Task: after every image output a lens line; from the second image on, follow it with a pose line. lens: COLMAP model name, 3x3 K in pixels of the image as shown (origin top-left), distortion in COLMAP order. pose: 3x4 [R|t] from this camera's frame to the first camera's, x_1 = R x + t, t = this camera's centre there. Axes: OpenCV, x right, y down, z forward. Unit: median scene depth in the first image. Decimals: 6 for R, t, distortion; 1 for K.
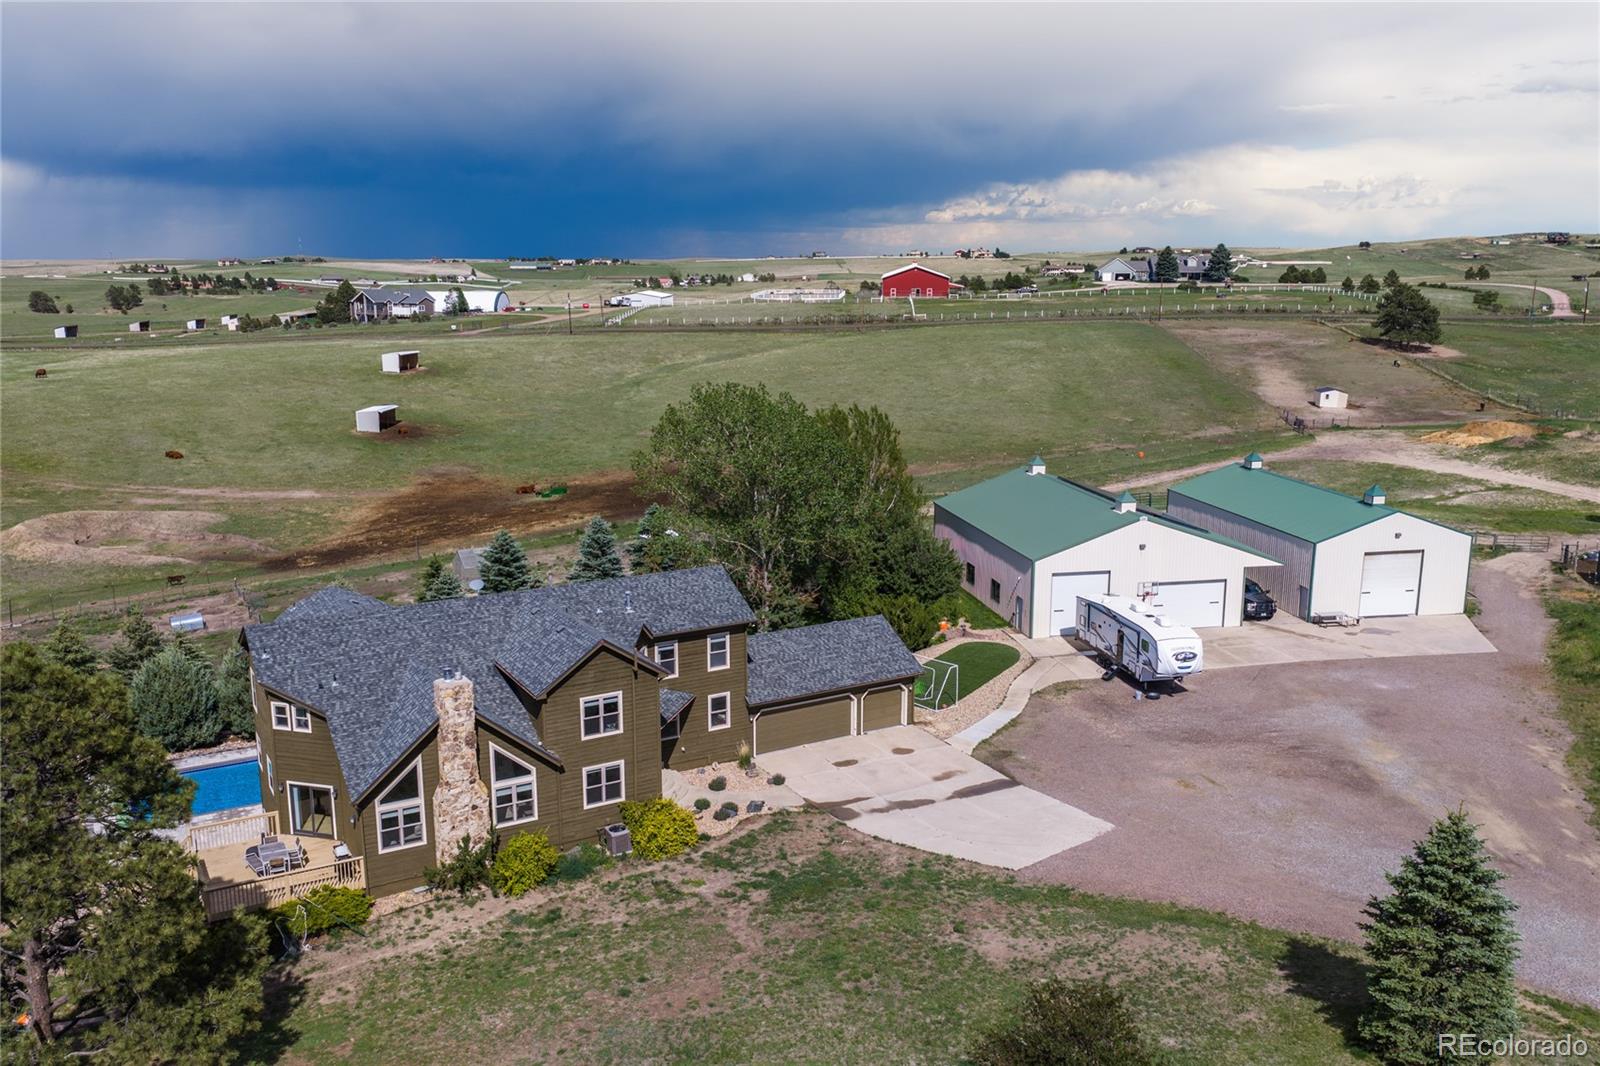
lens RADIAL K [[1322.9, 0, 795.1], [0, 1322.9, 530.3], [0, 0, 1]] dist [0.006257, -0.017300]
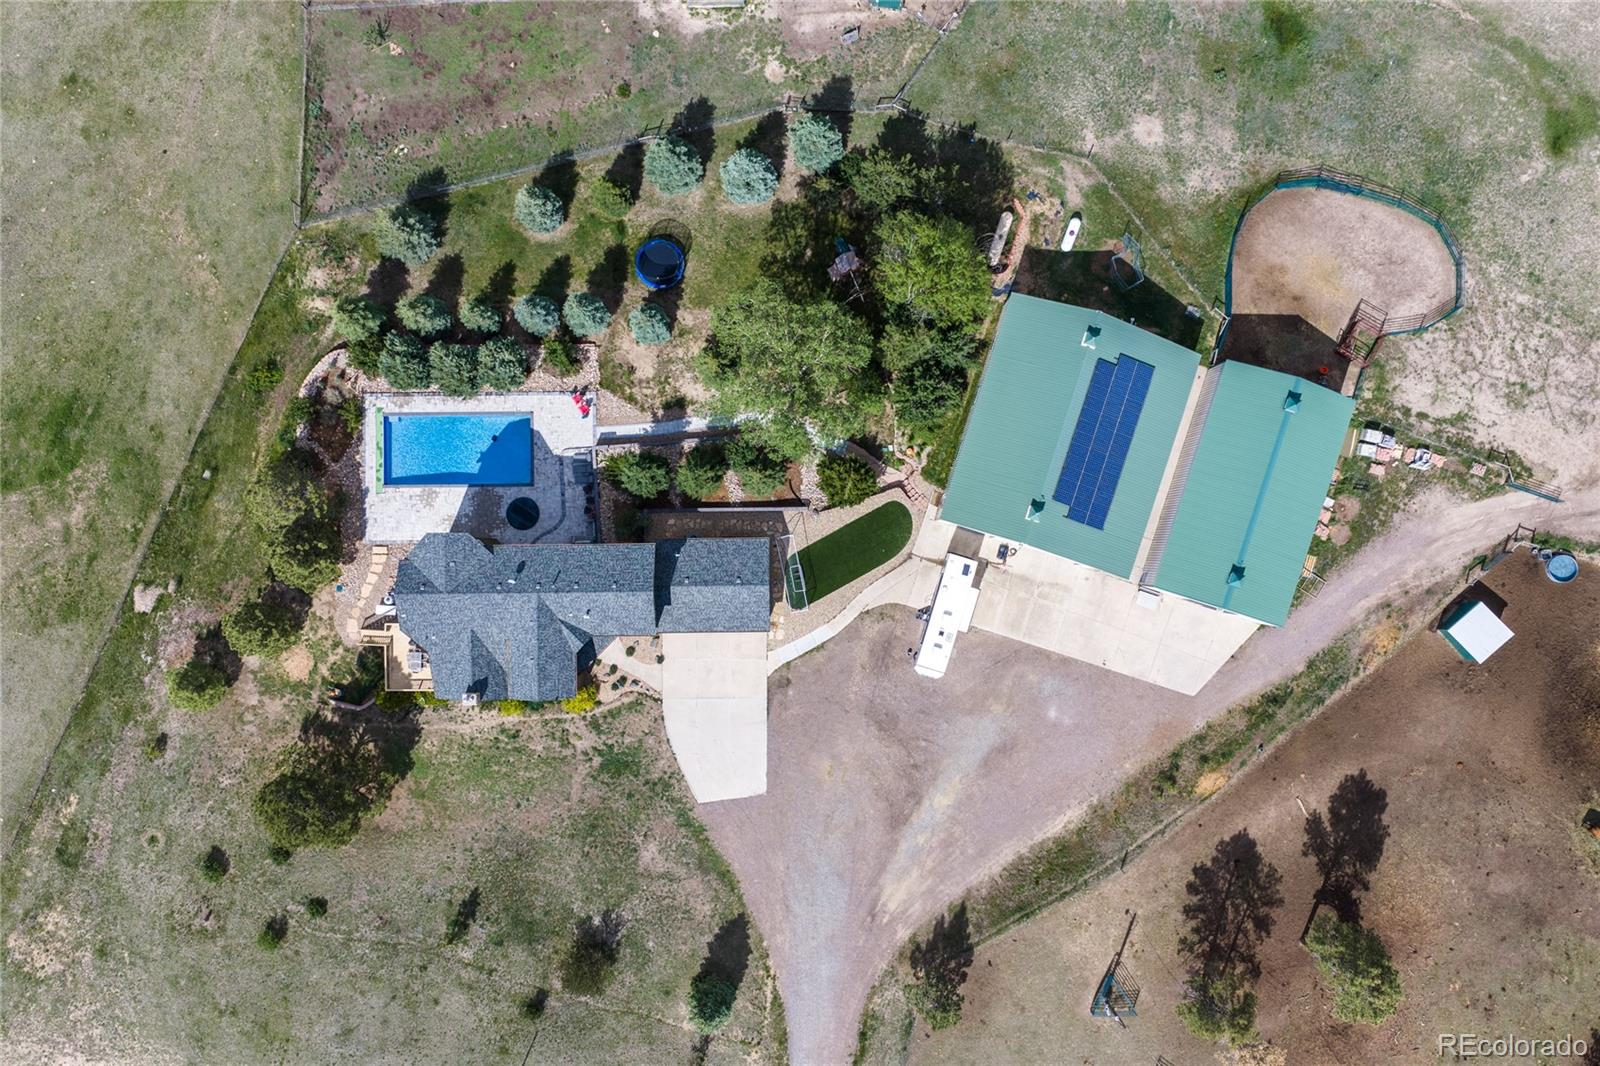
lens RADIAL K [[1322.9, 0, 801.4], [0, 1322.9, 534.7], [0, 0, 1]] dist [0.006257, -0.017300]
pose [[0.874169, 0.485613, -0.002985, 0.098398], [-0.100381, 0.186708, 0.977274, -2.042377], [0.475134, -0.854003, 0.211960, 0.956849]]
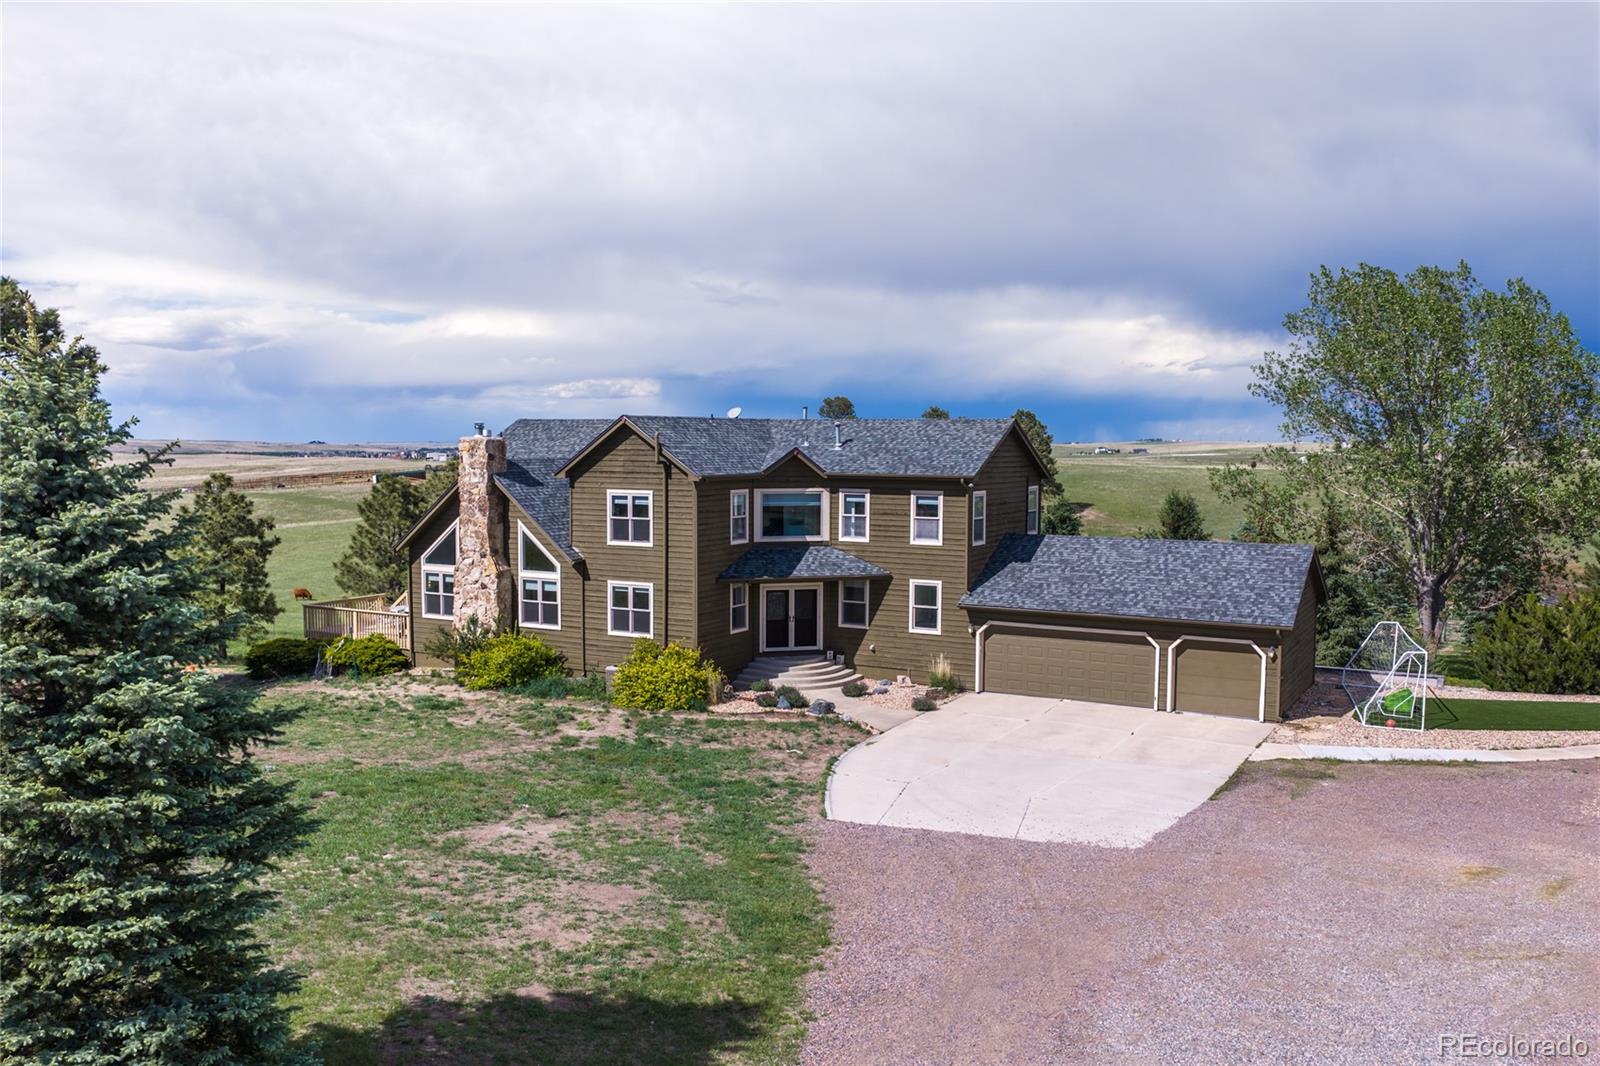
lens RADIAL K [[1322.9, 0, 794.0], [0, 1322.9, 533.7], [0, 0, 1]] dist [0.006257, -0.017300]
pose [[0.525641, 0.066843, -0.848076, 0.581801], [-0.180247, 0.983025, -0.034239, 0.158254], [0.831392, 0.170861, 0.528767, 0.659320]]
